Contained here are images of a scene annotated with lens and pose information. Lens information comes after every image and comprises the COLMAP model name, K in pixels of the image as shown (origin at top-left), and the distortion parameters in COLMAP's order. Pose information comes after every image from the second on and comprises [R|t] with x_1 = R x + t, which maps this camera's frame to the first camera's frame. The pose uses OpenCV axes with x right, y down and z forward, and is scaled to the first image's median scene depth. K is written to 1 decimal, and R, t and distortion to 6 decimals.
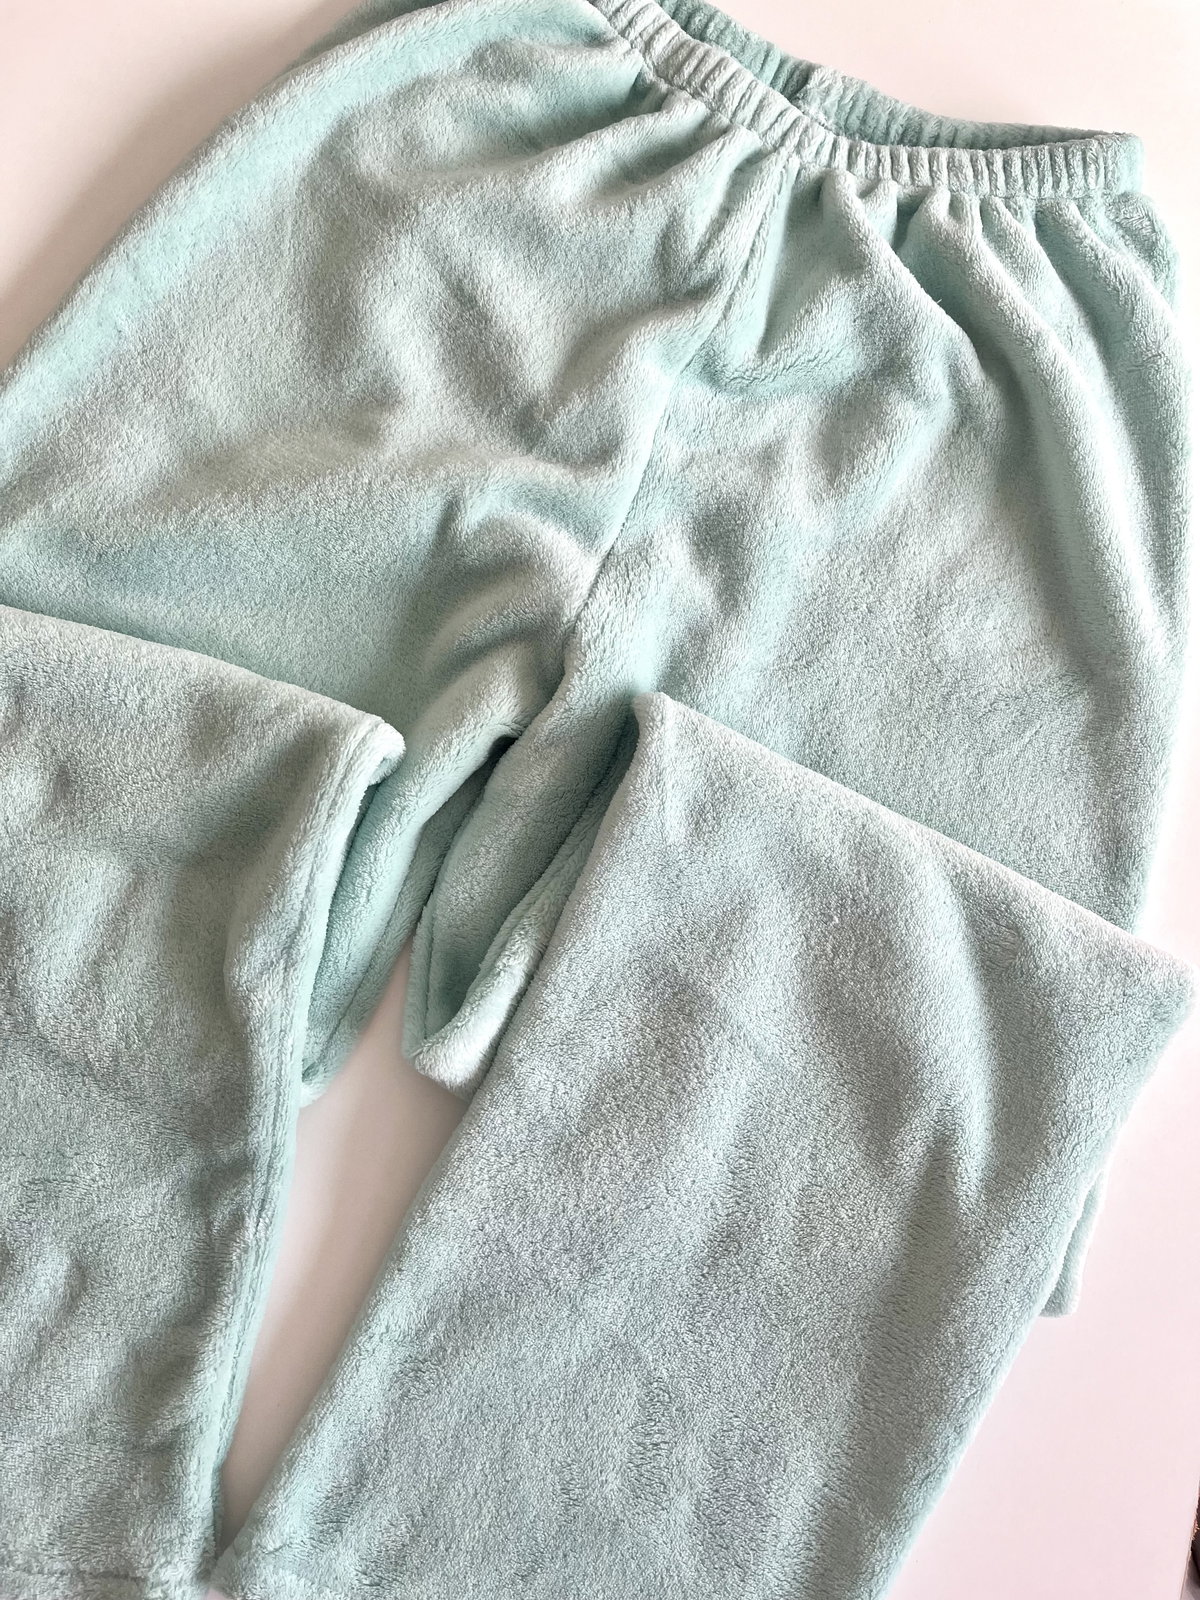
lens RADIAL K [[1236.6, 0, 605.9], [0, 1236.6, 795.9], [0, 0, 1]] dist [0.038186, -0.065817]
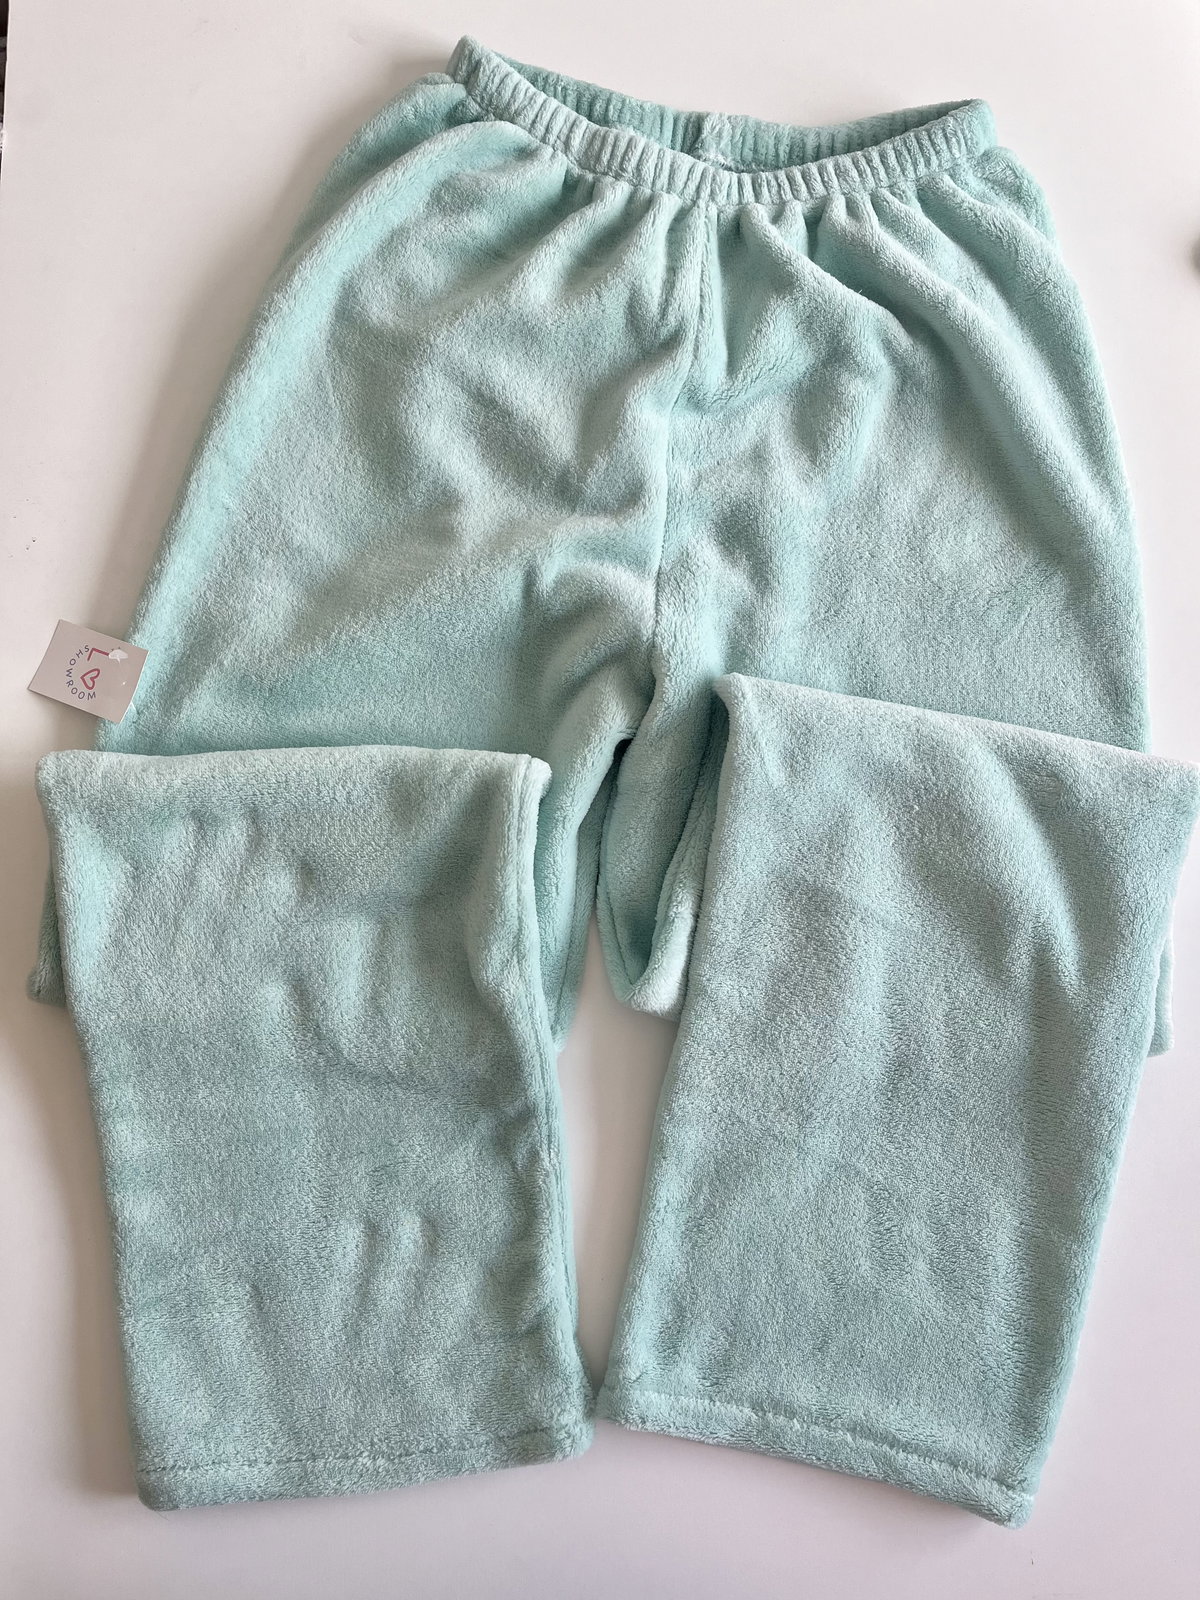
lens RADIAL K [[1236.6, 0, 605.9], [0, 1236.6, 795.9], [0, 0, 1]] dist [0.038186, -0.065817]
pose [[0.960823, -0.276601, -0.017634, -0.090673], [0.277159, 0.958545, 0.066142, -0.080854], [-0.001392, -0.068438, 0.997654, -0.258591]]
